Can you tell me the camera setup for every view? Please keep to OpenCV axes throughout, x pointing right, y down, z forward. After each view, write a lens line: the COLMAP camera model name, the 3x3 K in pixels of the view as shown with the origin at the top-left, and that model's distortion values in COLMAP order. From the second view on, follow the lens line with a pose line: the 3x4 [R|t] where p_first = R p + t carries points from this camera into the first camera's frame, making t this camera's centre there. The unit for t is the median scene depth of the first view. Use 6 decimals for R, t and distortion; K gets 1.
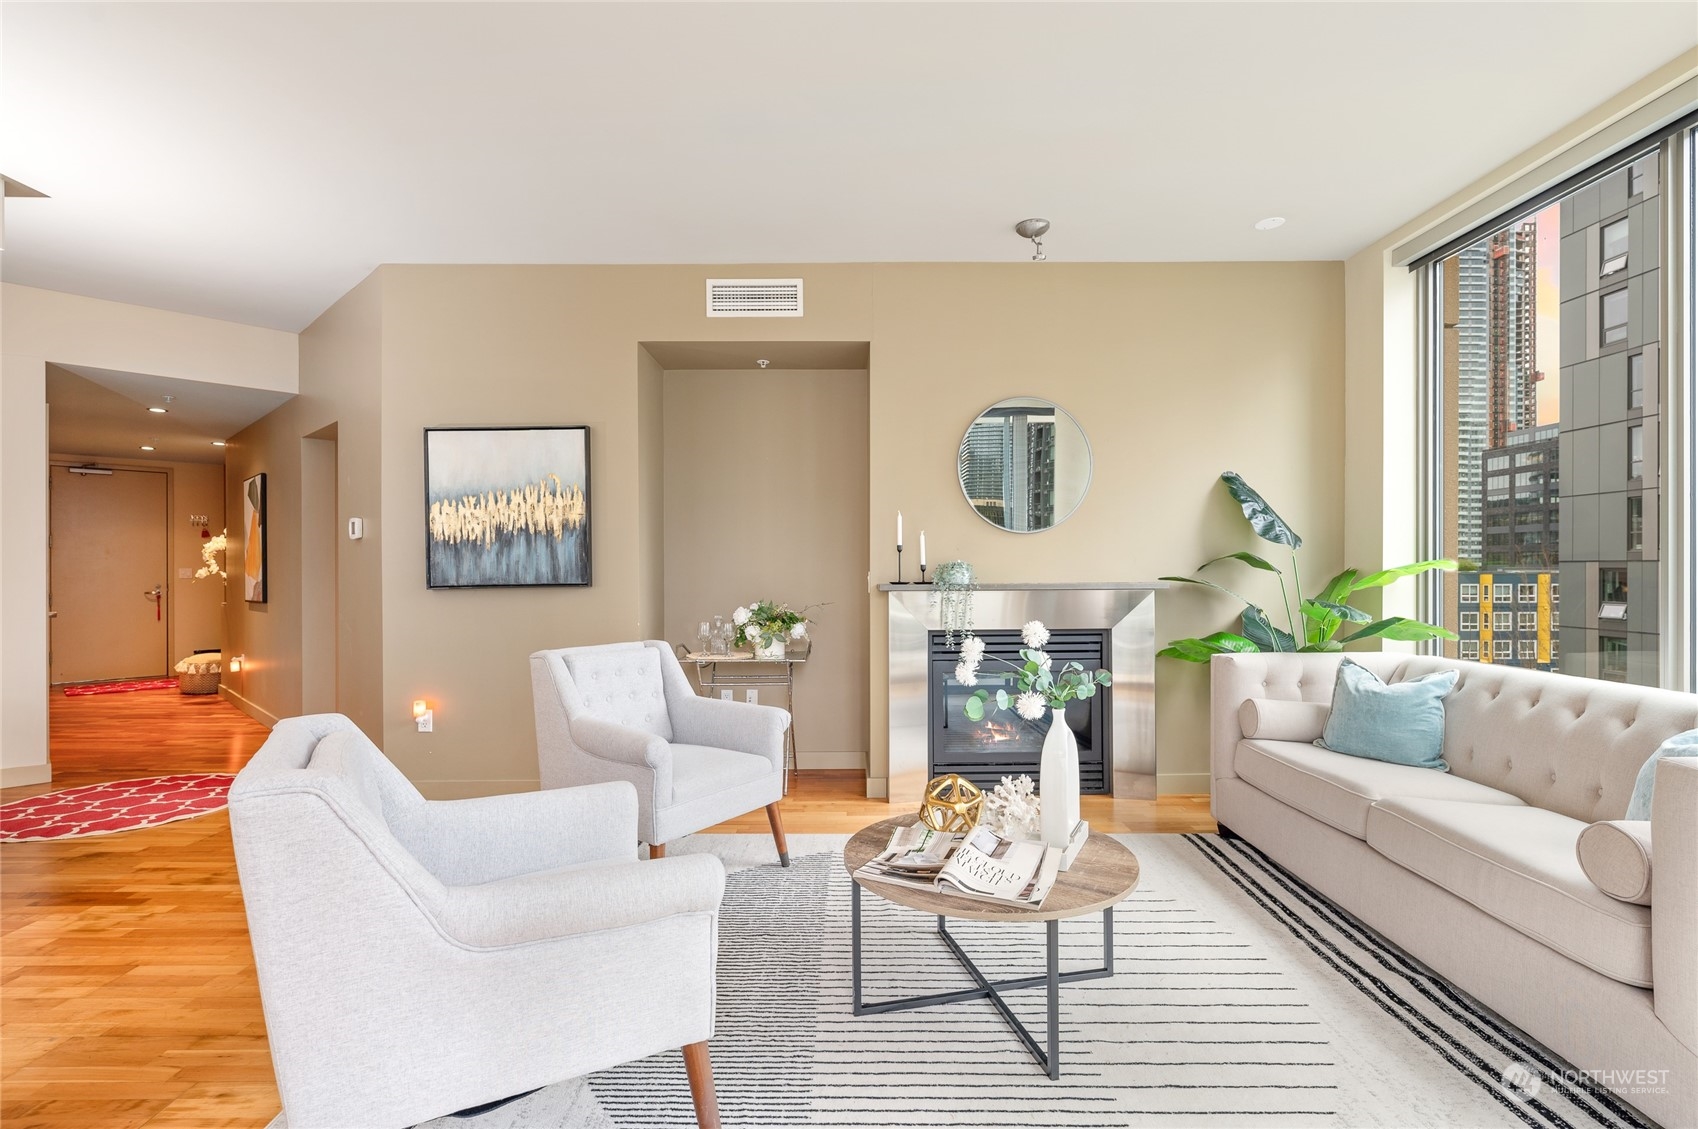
lens RADIAL K [[798.1, 0, 851.4], [0, 798.1, 571.2], [0, 0, 1]] dist [-0.000408, -0.000401]
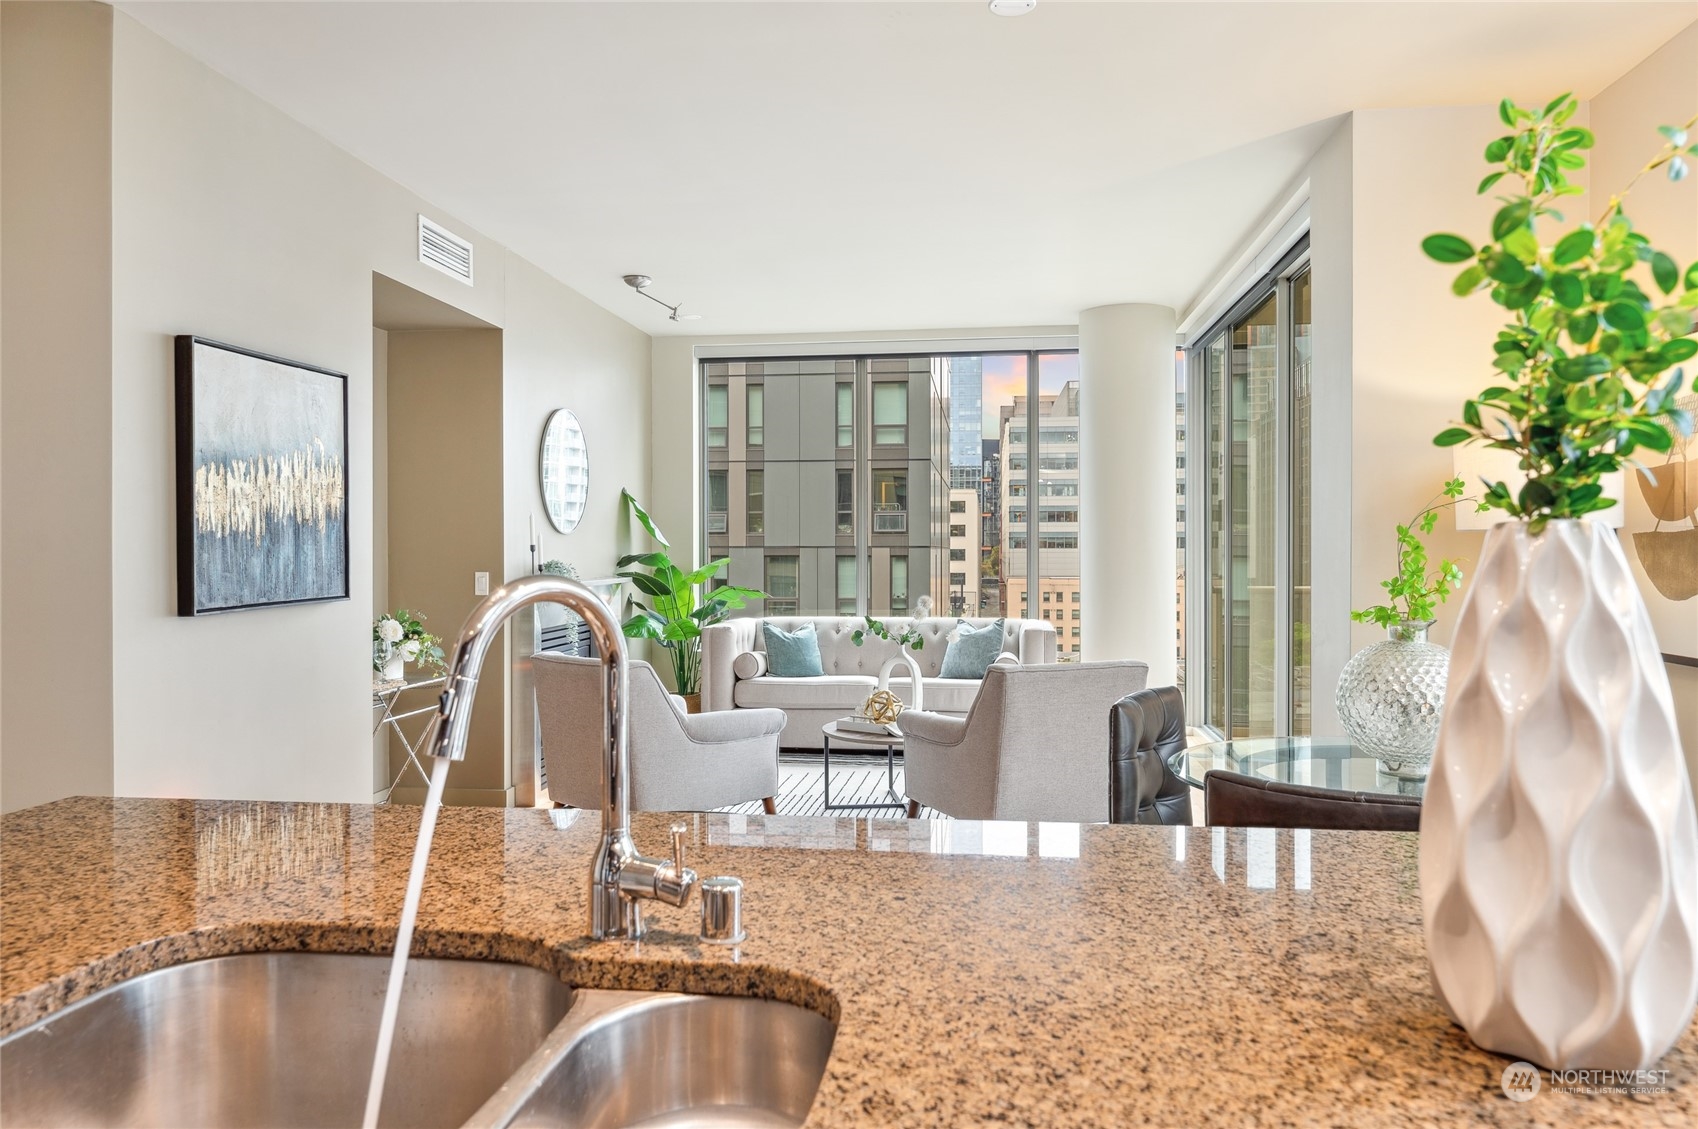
lens RADIAL K [[1131.7, 0, 851.2], [0, 1131.7, 575.5], [0, 0, 1]] dist [-0.003654, 0.001821]
pose [[0.134727, -0.019668, 0.990688, -1.274269], [0.004320, 0.999805, 0.019262, -0.020273], [-0.990873, 0.001684, 0.134786, 0.417876]]
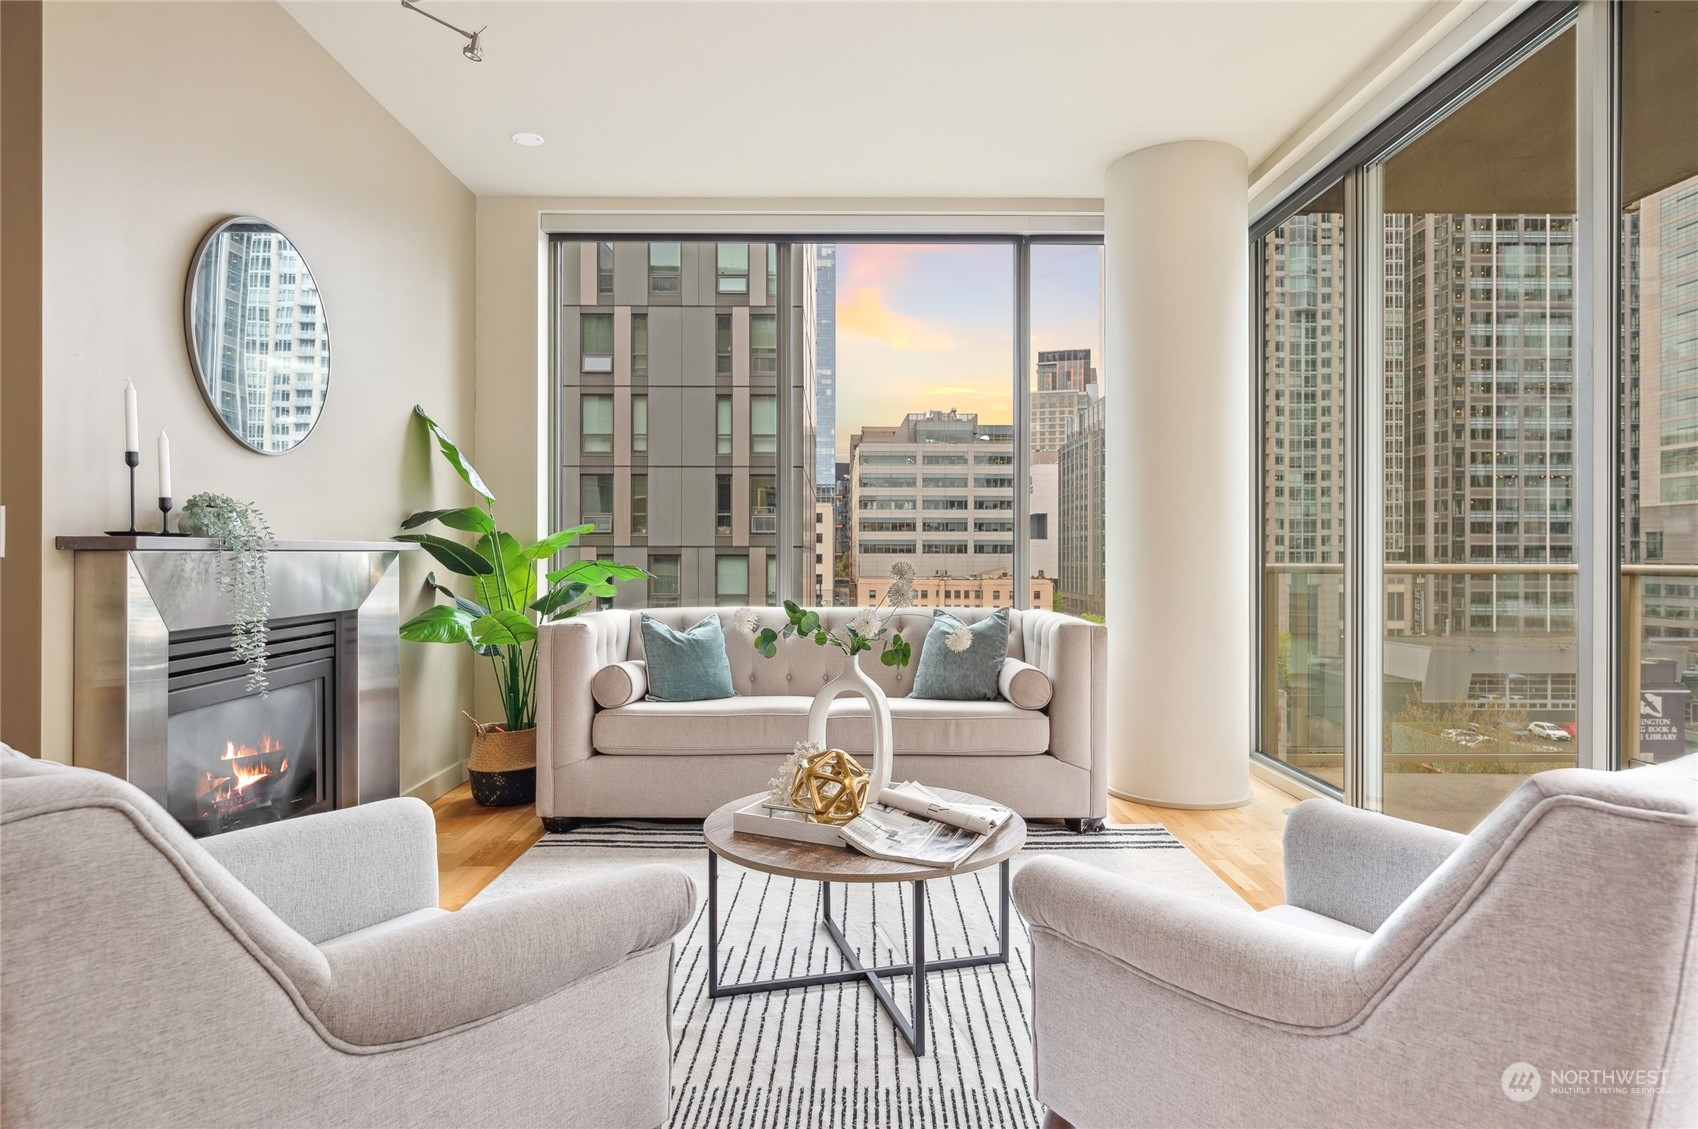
lens RADIAL K [[950.0, 0, 853.1], [0, 950.0, 555.1], [0, 0, 1]] dist [0.002947, -0.000019]
pose [[-0.000420, 0.003345, 0.999994, -0.487538], [0.002737, 0.999991, -0.003344, 0.029693], [-0.999996, 0.002736, -0.000429, 0.581941]]
